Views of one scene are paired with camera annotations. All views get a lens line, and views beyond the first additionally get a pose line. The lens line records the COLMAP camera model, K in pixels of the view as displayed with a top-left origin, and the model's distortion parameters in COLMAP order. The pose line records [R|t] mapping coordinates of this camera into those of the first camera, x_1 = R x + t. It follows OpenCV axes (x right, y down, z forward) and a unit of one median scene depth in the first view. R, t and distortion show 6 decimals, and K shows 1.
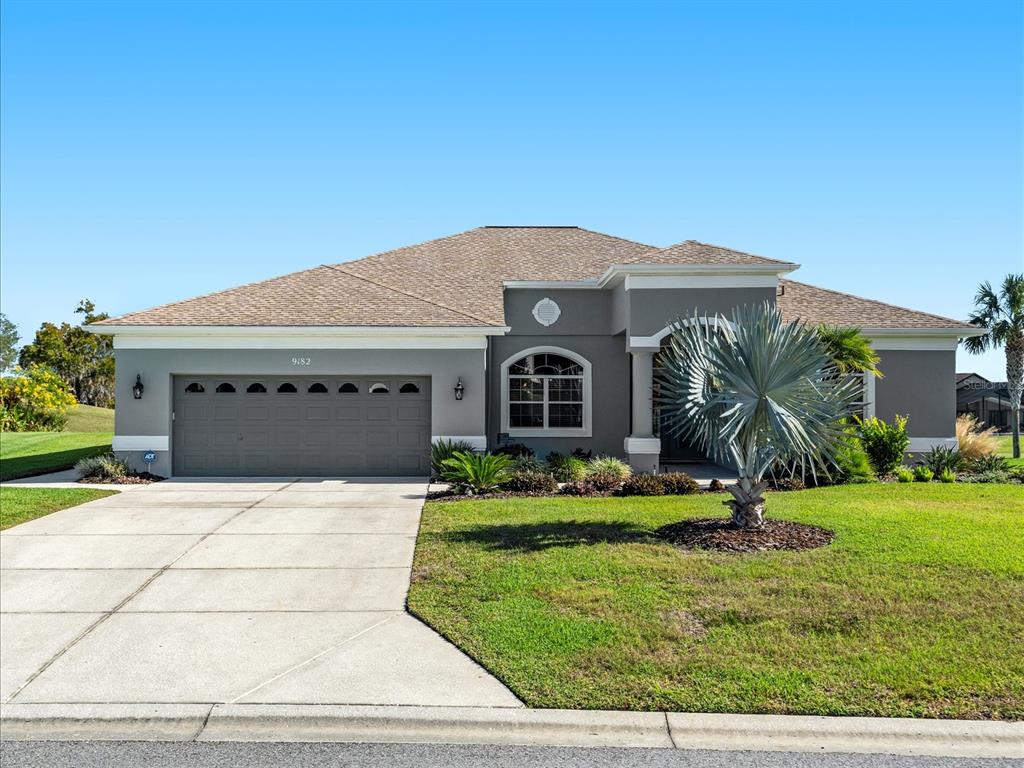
lens RADIAL K [[527.3, 0, 516.8], [0, 527.3, 380.8], [0, 0, 1]] dist [-0.003732, -0.000159]
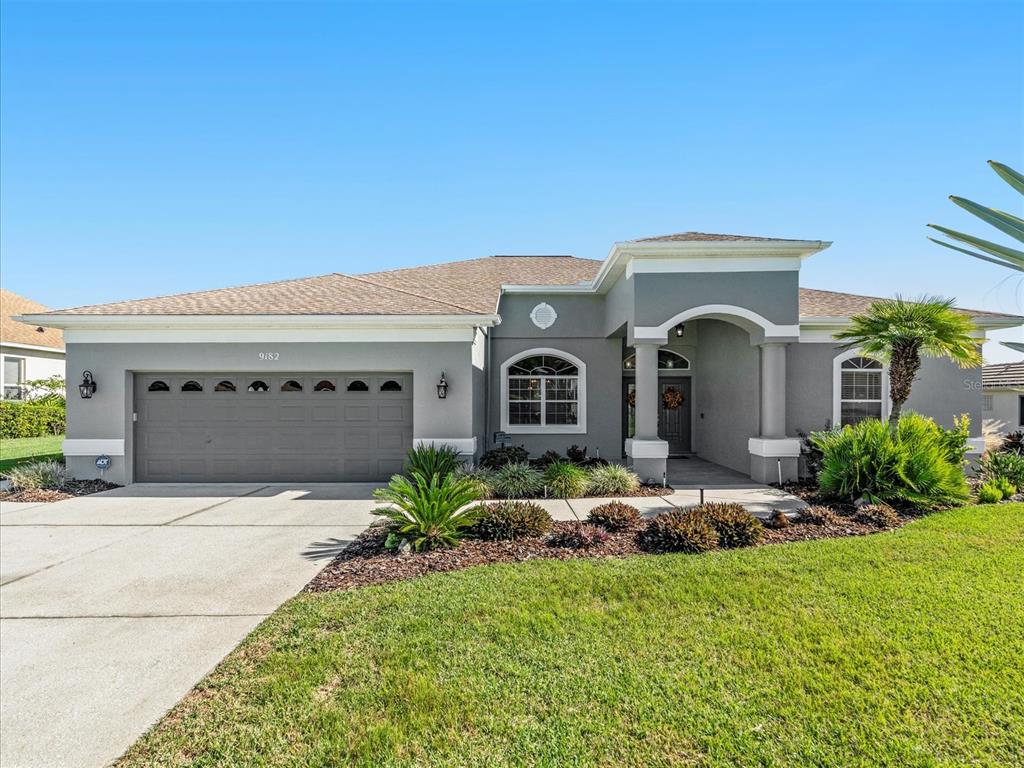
lens RADIAL K [[463.3, 0, 516.4], [0, 463.3, 402.0], [0, 0, 1]] dist [-0.000468, -0.000012]
pose [[0.999985, -0.002728, -0.004672, 0.017518], [0.002926, 0.999081, 0.042770, 0.008203], [0.004551, -0.042784, 0.999074, 0.196087]]
